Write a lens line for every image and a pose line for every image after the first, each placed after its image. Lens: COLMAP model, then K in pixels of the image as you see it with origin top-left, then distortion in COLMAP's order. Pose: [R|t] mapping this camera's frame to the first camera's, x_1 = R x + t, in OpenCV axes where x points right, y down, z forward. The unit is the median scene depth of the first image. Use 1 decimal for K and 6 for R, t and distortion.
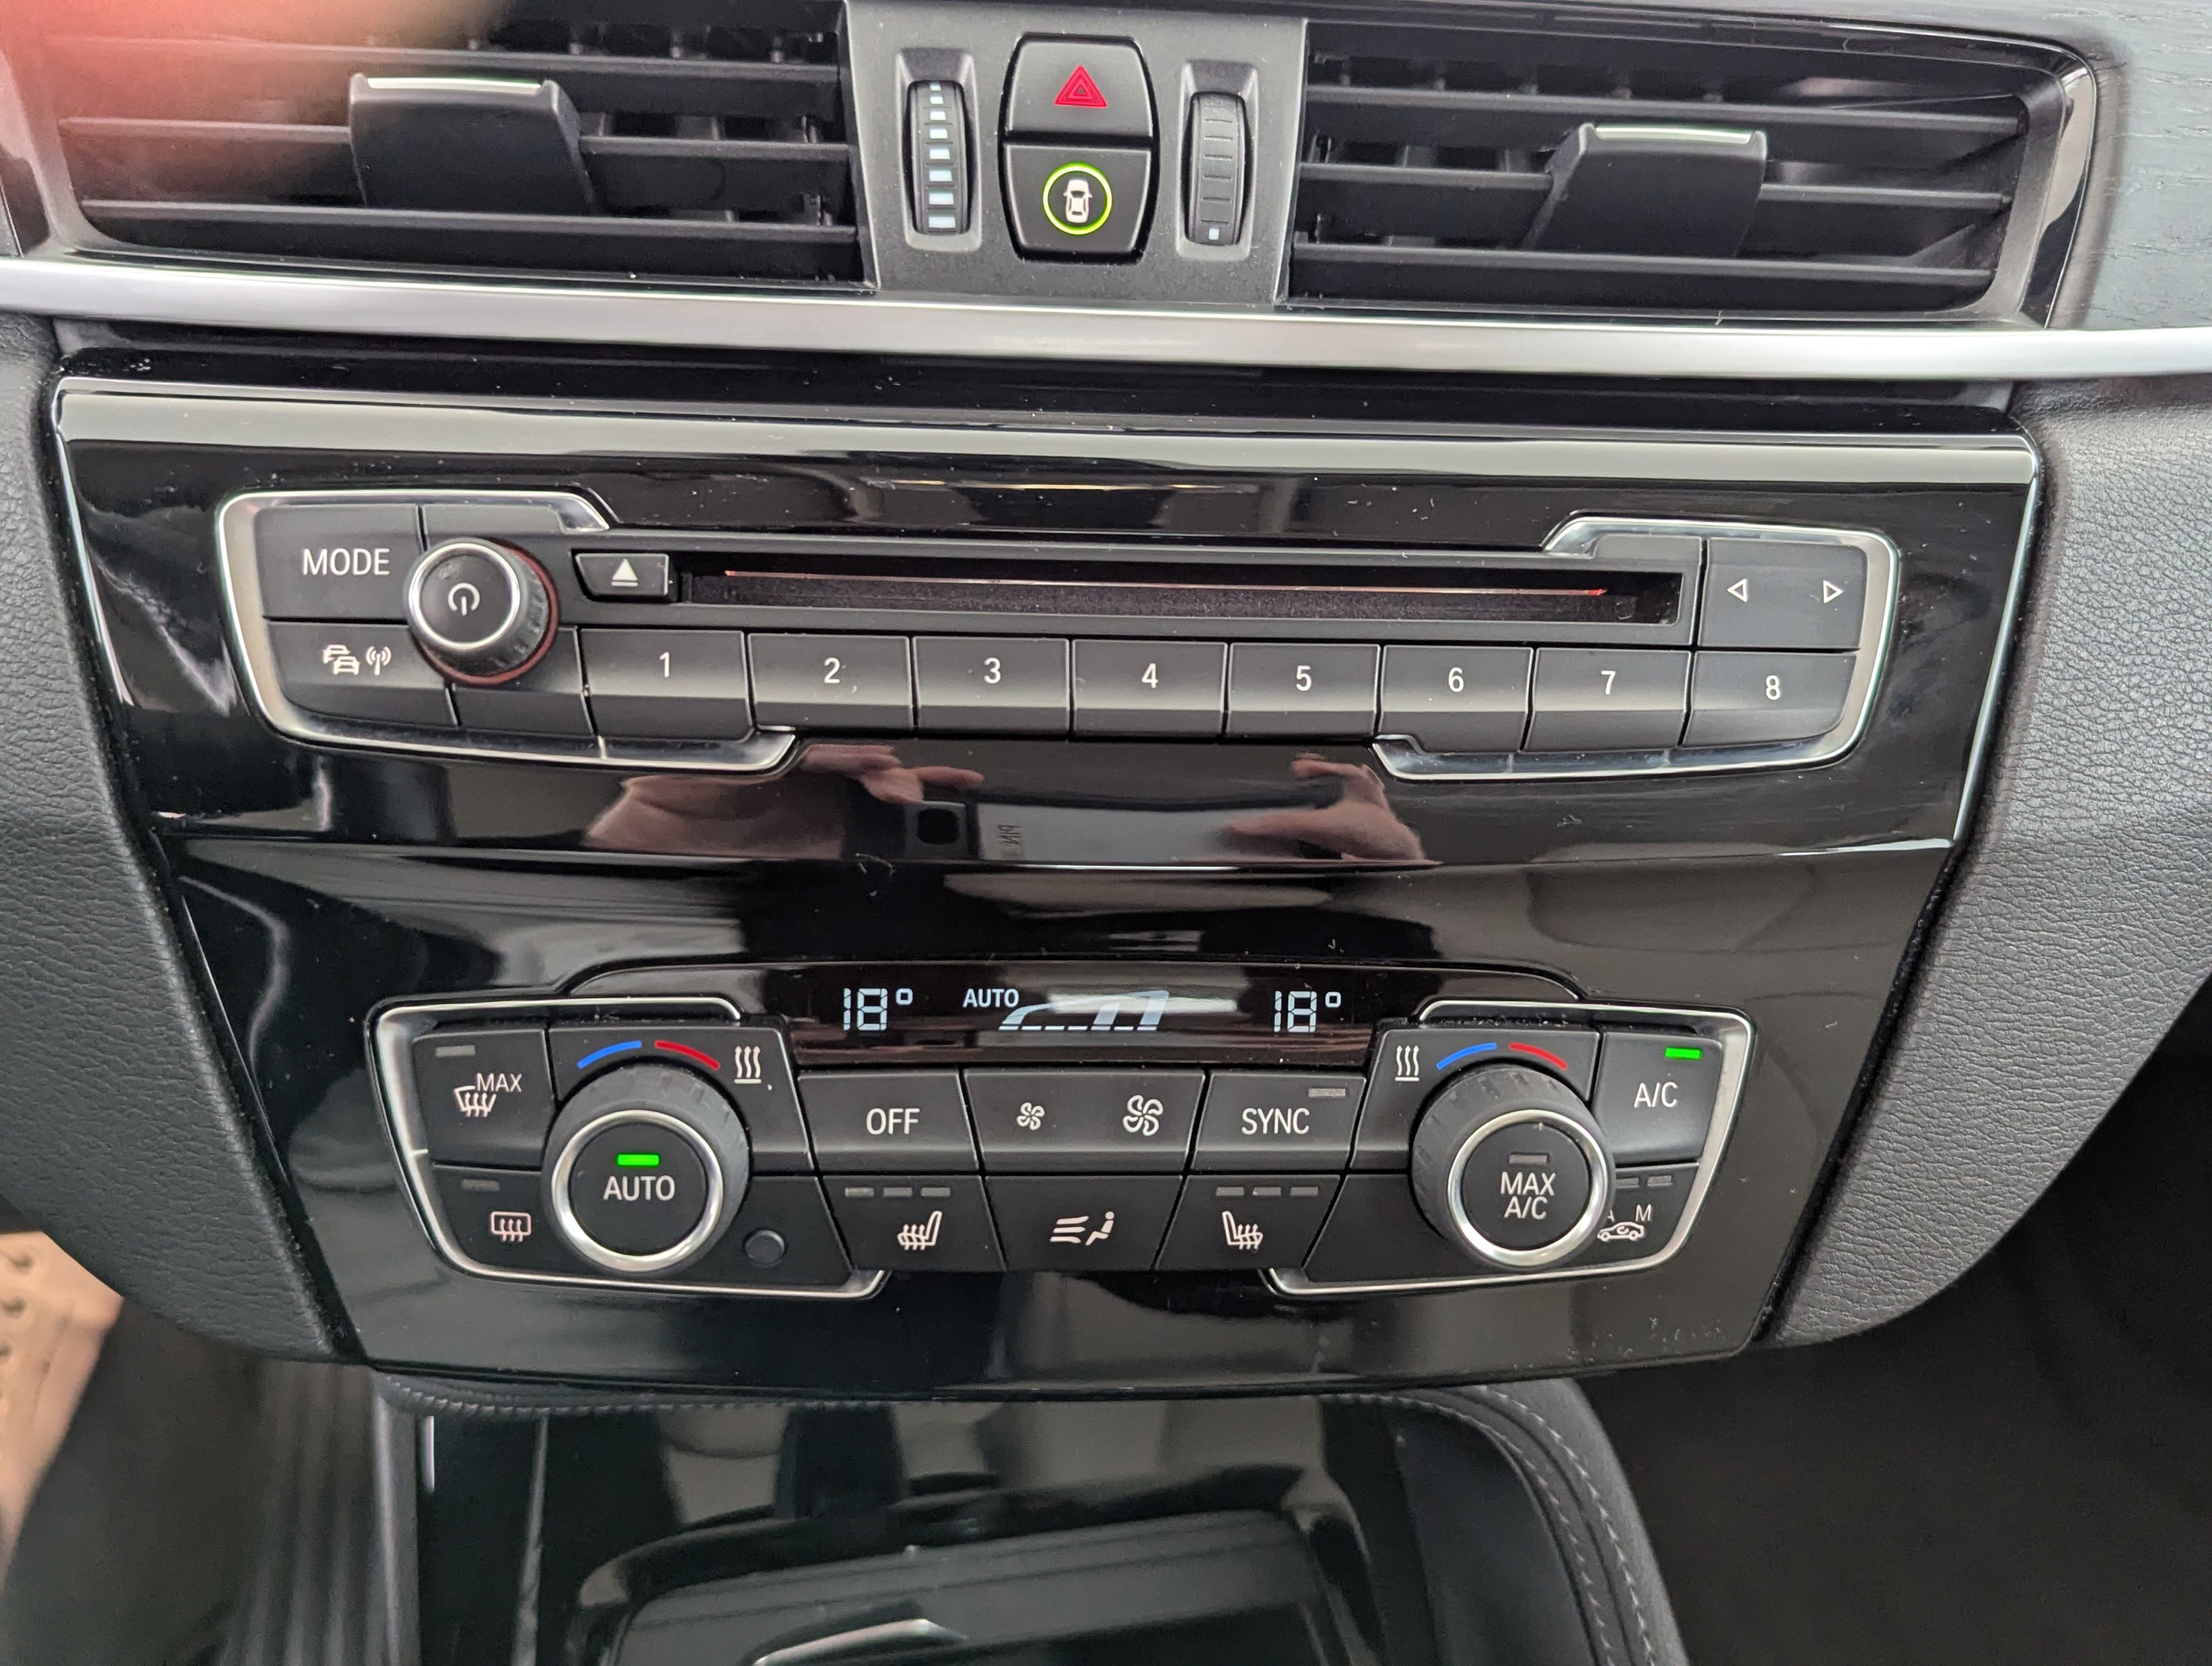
lens RADIAL K [[2105.7, 0, 1115.2], [0, 2105.7, 787.7], [0, 0, 1]] dist [0.017829, 0.000000]
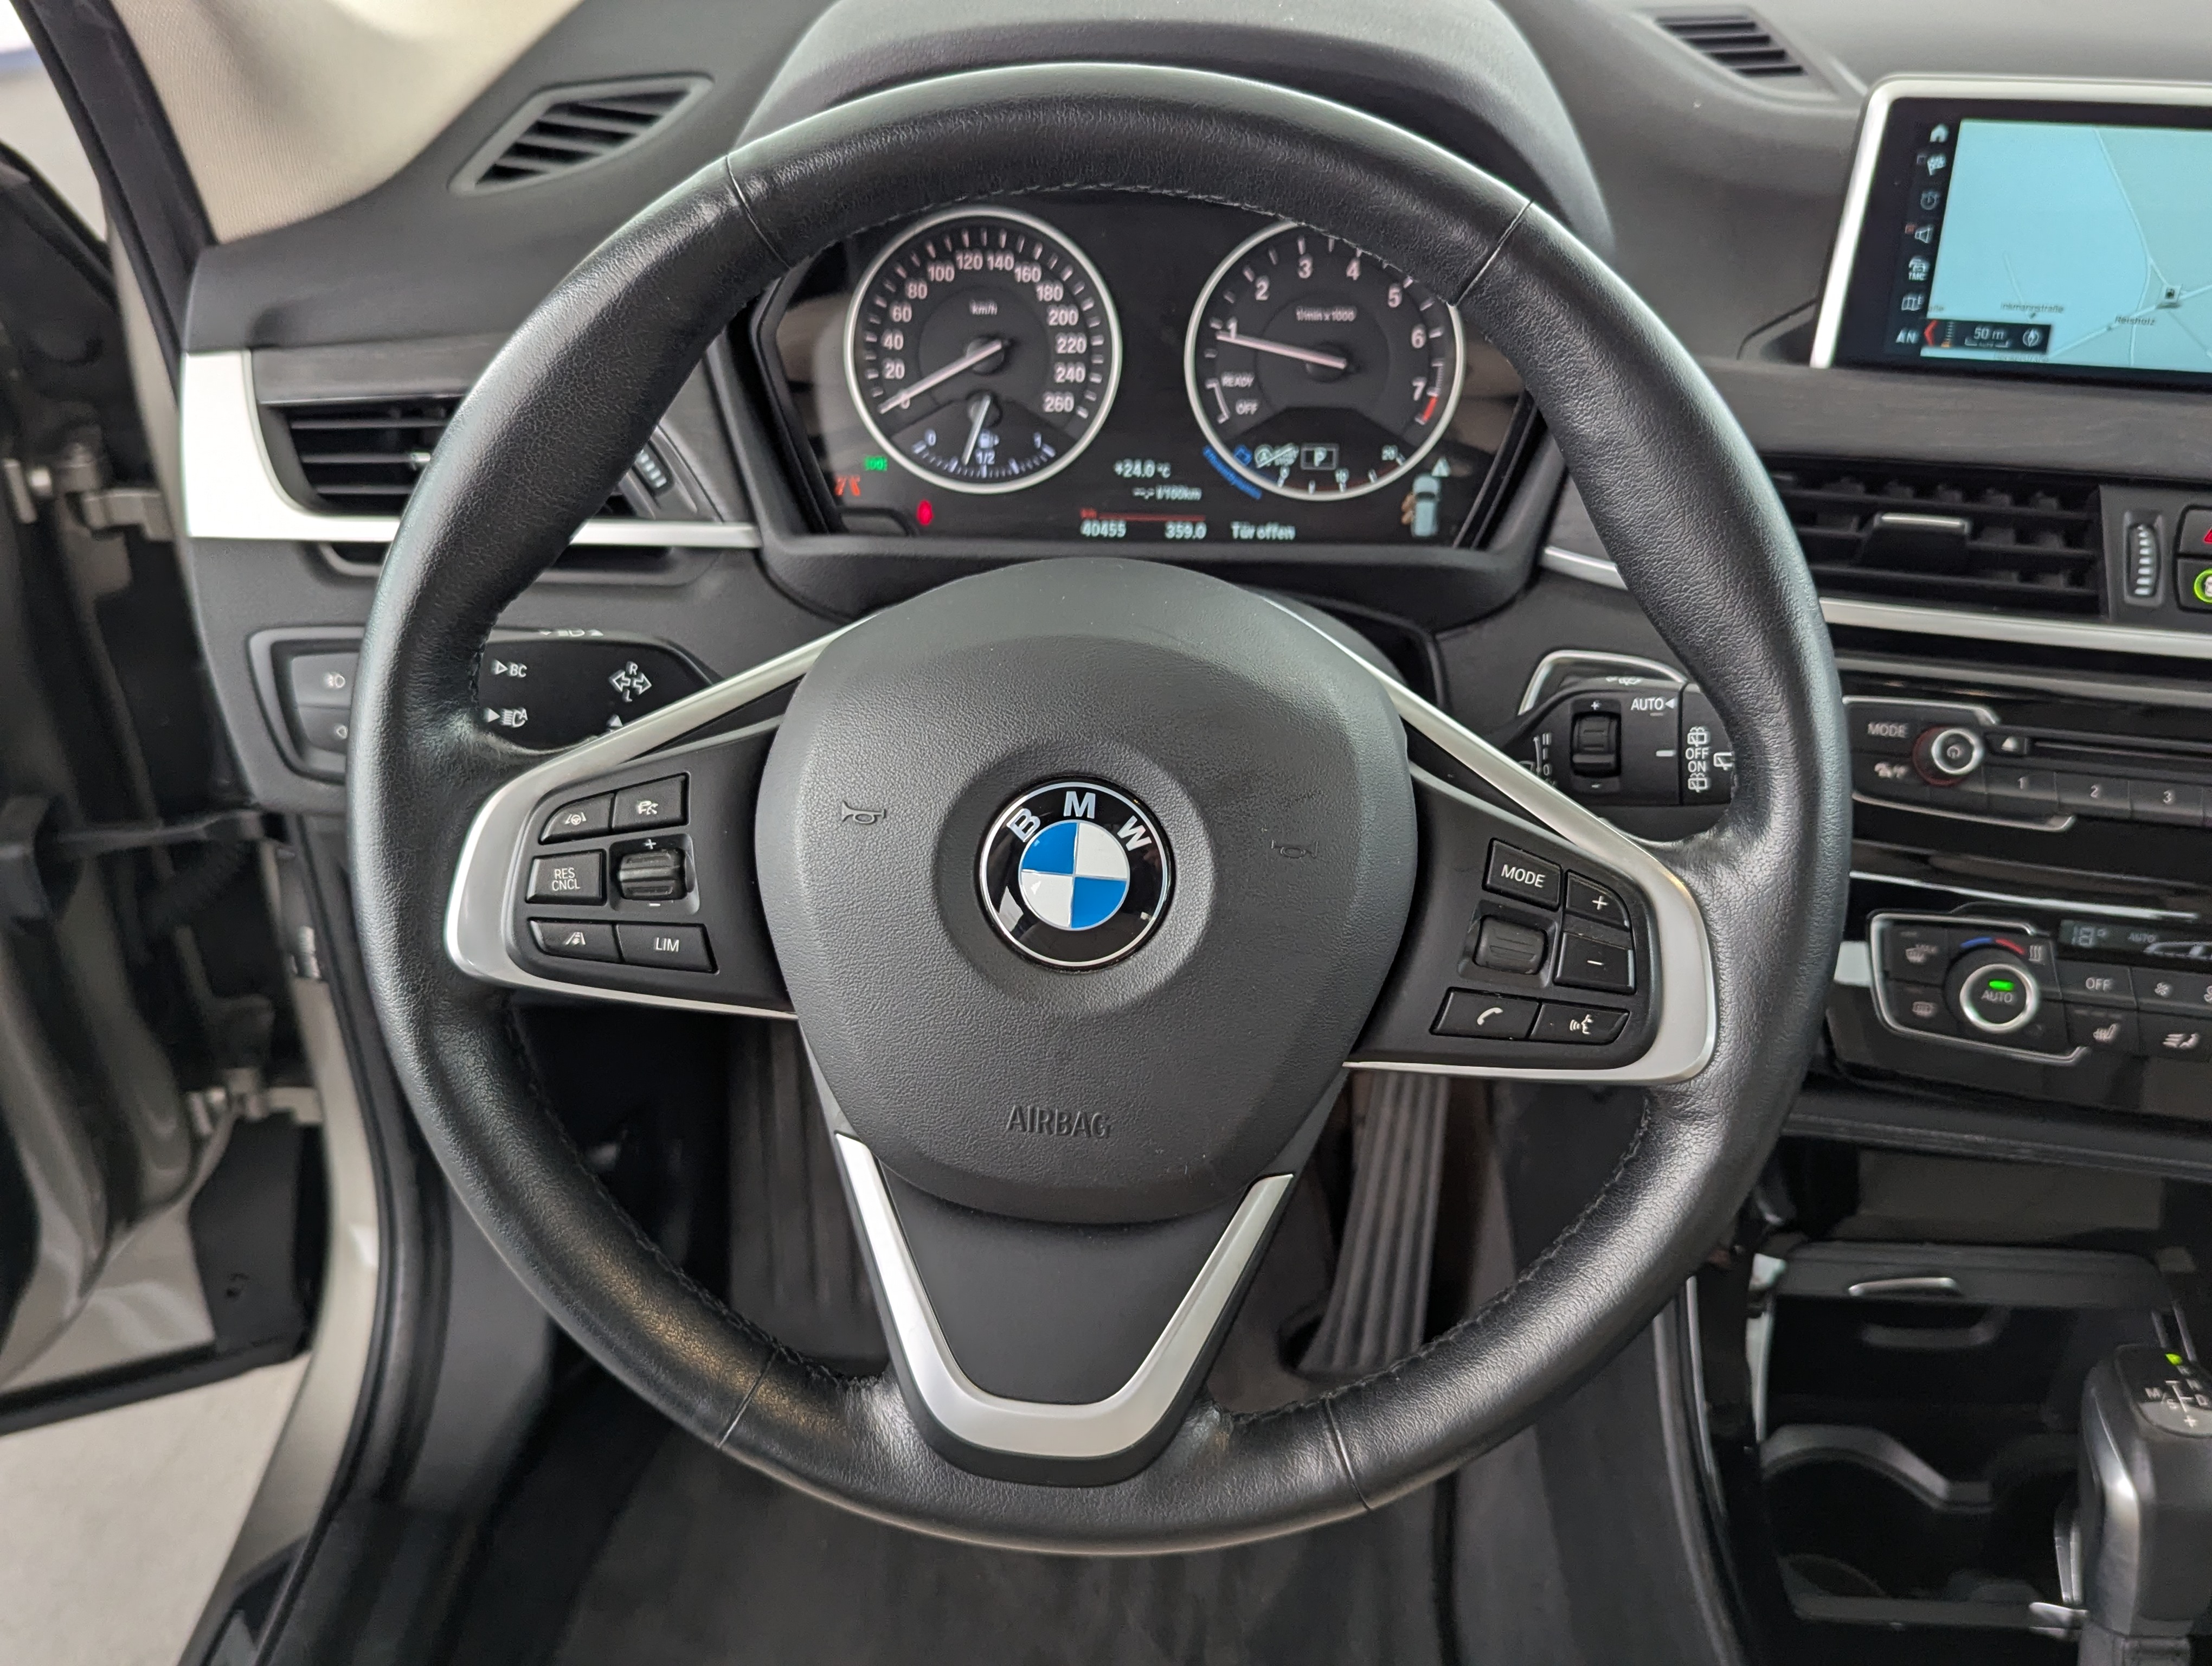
lens RADIAL K [[2105.7, 0, 1094.8], [0, 2105.7, 851.9], [0, 0, 1]] dist [0.017829, 0.000000]
pose [[0.967183, 0.094699, -0.235773, -0.619929], [-0.088426, 0.995393, 0.037063, 0.022146], [0.238197, -0.014999, 0.971101, -1.486318]]
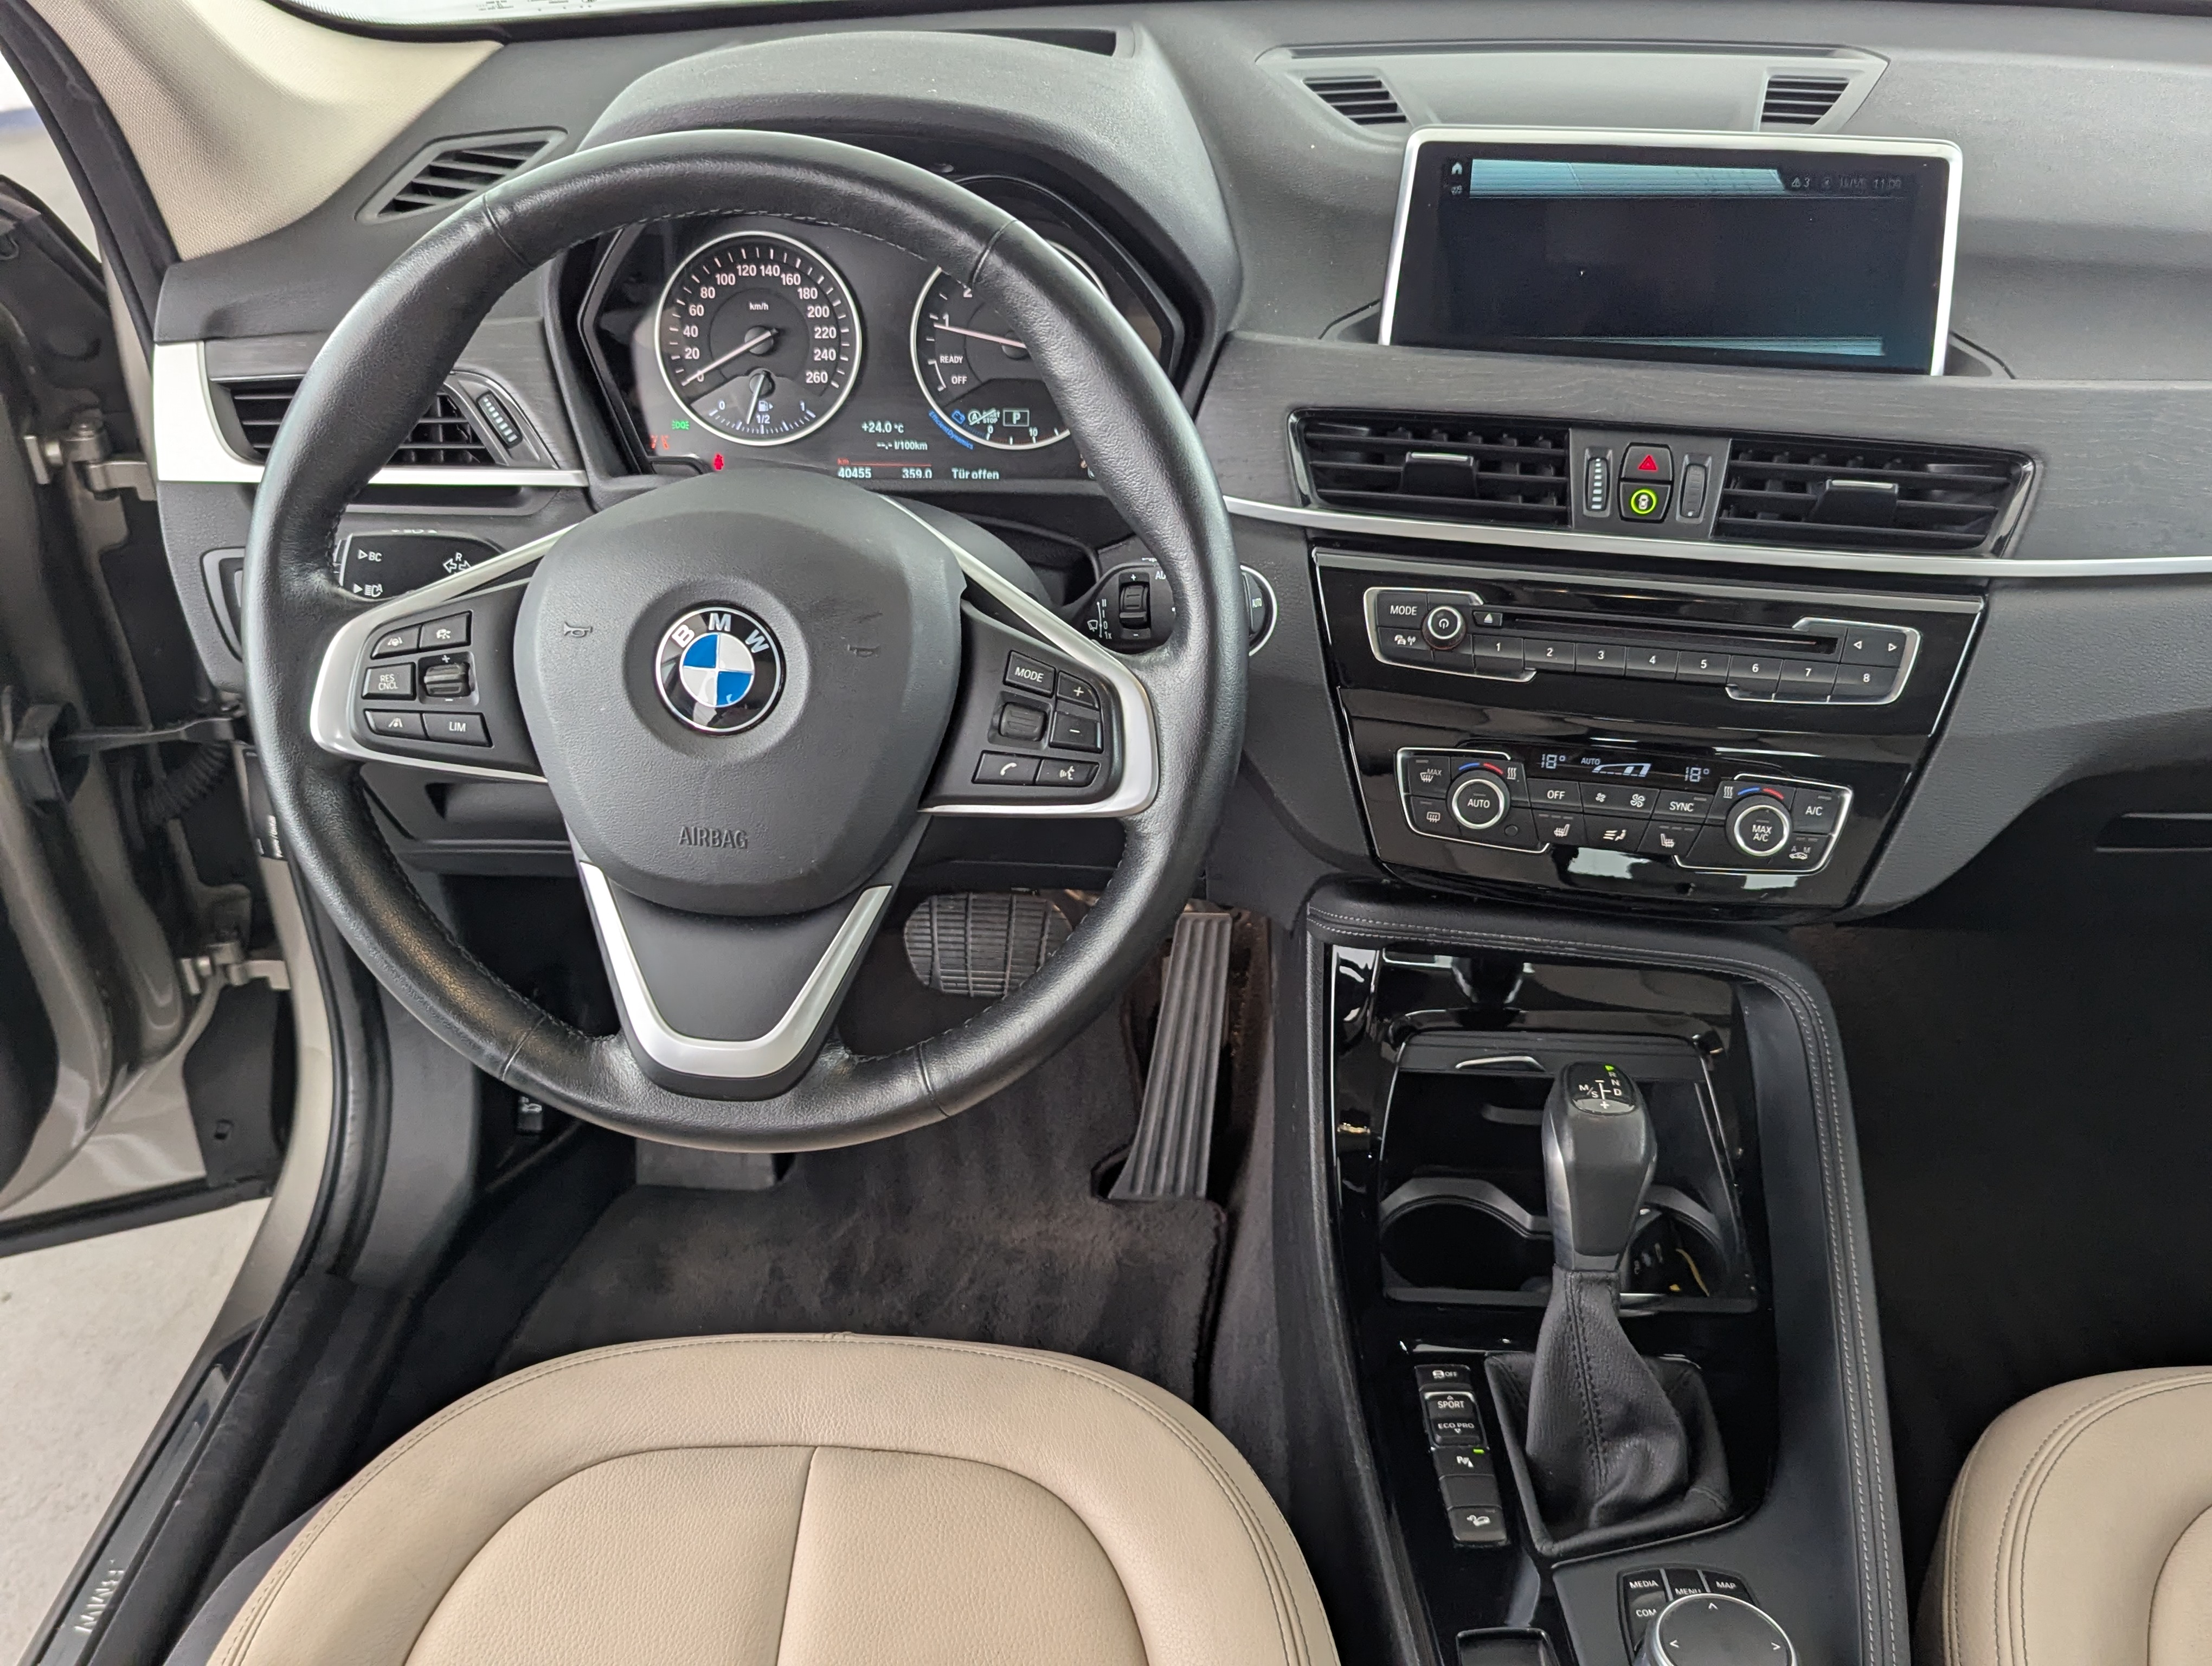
lens RADIAL K [[2105.7, 0, 1109.2], [0, 2105.7, 873.2], [0, 0, 1]] dist [0.017829, 0.000000]
pose [[0.964570, 0.088971, -0.248374, 0.042254], [-0.082772, 0.995943, 0.035311, 0.210464], [0.250508, -0.013502, 0.968020, -2.161539]]
